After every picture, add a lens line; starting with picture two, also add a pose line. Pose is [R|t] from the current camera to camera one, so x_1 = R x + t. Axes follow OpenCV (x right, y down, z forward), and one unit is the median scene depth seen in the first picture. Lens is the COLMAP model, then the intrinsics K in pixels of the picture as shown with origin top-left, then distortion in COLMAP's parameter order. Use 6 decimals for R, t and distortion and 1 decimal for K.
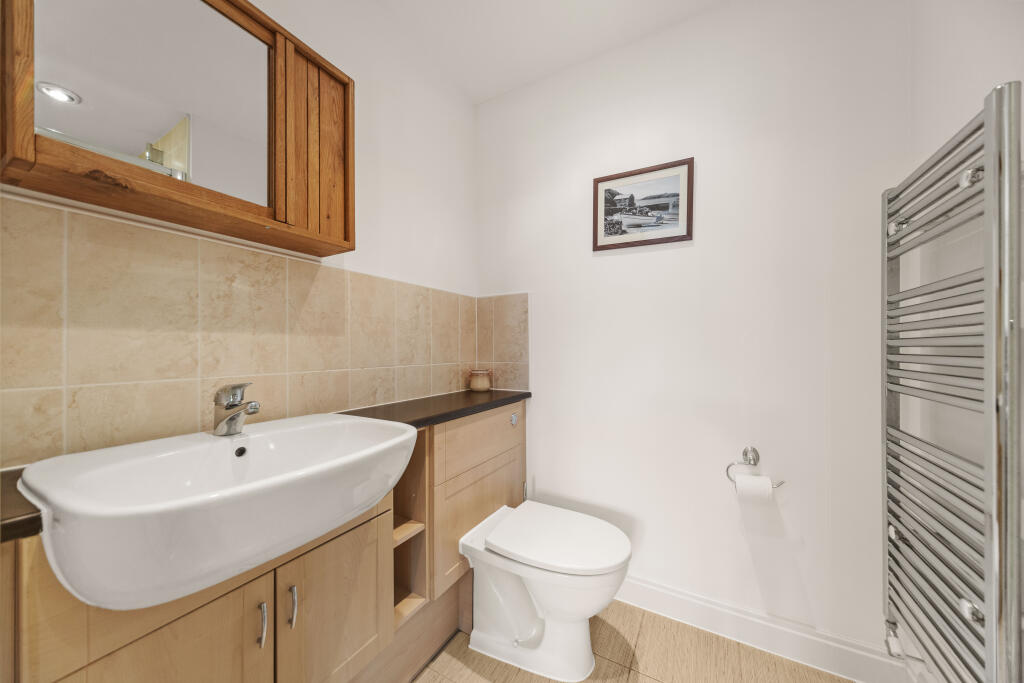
lens RADIAL K [[354.6, 0, 508.5], [0, 354.6, 346.7], [0, 0, 1]] dist [0.008739, -0.001821]
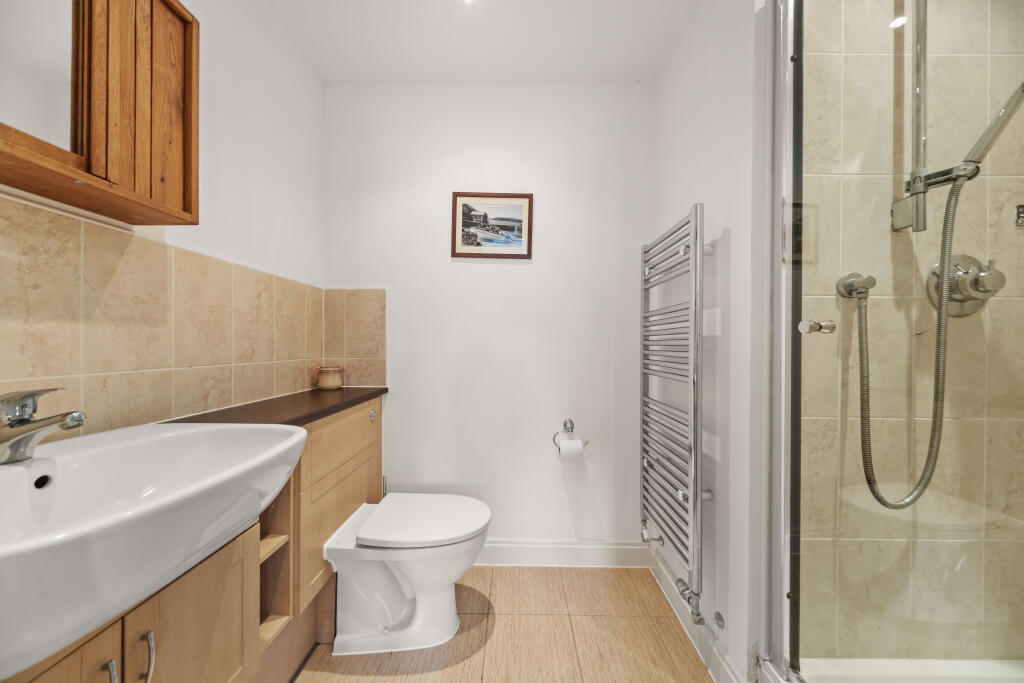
lens RADIAL K [[354.6, 0, 506.7], [0, 354.6, 342.1], [0, 0, 1]] dist [0.008739, -0.001821]
pose [[0.879853, 0.010932, 0.475119, -0.178619], [-0.010259, 0.999939, -0.004011, -0.000777], [-0.475134, -0.001345, 0.879912, -0.074465]]
